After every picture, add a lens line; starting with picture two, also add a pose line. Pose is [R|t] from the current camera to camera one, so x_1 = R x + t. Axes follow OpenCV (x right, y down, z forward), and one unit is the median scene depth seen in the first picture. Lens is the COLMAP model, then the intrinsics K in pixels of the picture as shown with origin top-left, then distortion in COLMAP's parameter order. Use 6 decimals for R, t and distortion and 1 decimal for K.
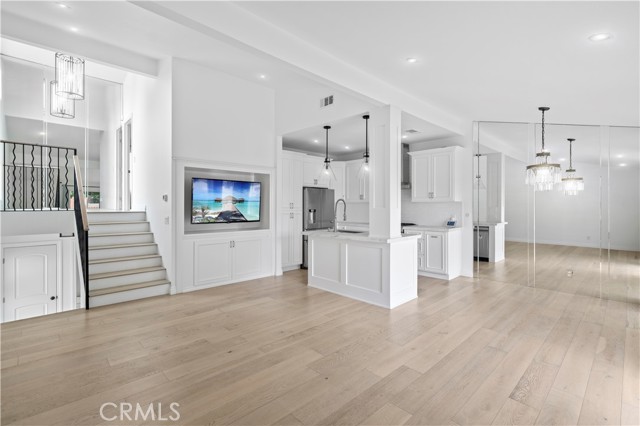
lens RADIAL K [[303.1, 0, 321.0], [0, 303.1, 210.9], [0, 0, 1]] dist [0.000983, -0.000341]
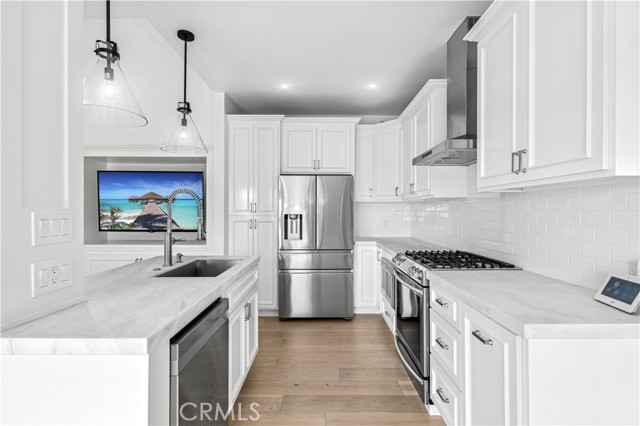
lens RADIAL K [[303.1, 0, 321.0], [0, 303.1, 210.9], [0, 0, 1]] dist [0.000983, -0.000341]
pose [[0.719860, -0.001269, -0.694118, 0.477922], [-0.015178, 0.999730, -0.017569, -0.002403], [0.693953, 0.023183, 0.719647, 0.786964]]
